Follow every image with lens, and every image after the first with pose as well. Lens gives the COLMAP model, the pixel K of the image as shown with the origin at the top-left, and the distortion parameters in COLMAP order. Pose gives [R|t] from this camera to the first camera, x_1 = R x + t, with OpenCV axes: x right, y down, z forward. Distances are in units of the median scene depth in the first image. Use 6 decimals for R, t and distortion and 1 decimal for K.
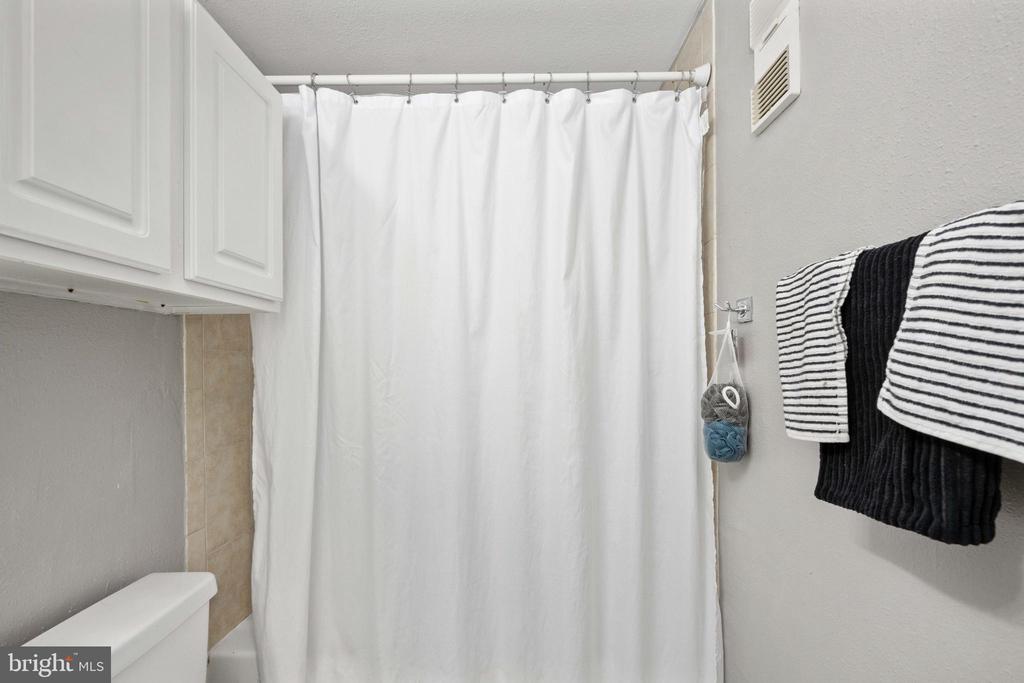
lens RADIAL K [[420.1, 0, 509.5], [0, 420.1, 346.3], [0, 0, 1]] dist [-0.008585, -0.000278]
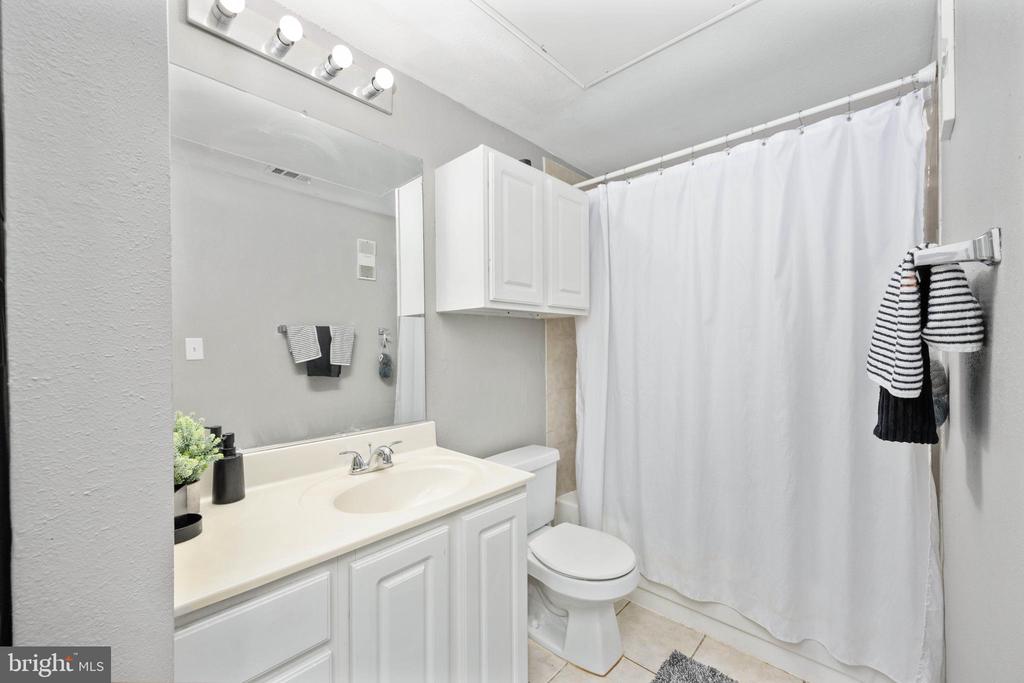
lens RADIAL K [[420.1, 0, 509.5], [0, 420.1, 346.3], [0, 0, 1]] dist [-0.008585, -0.000278]
pose [[0.749087, -0.011954, -0.662364, 0.378874], [0.003443, 0.999894, -0.014152, 0.075170], [0.662463, 0.008320, 0.749049, -0.557667]]
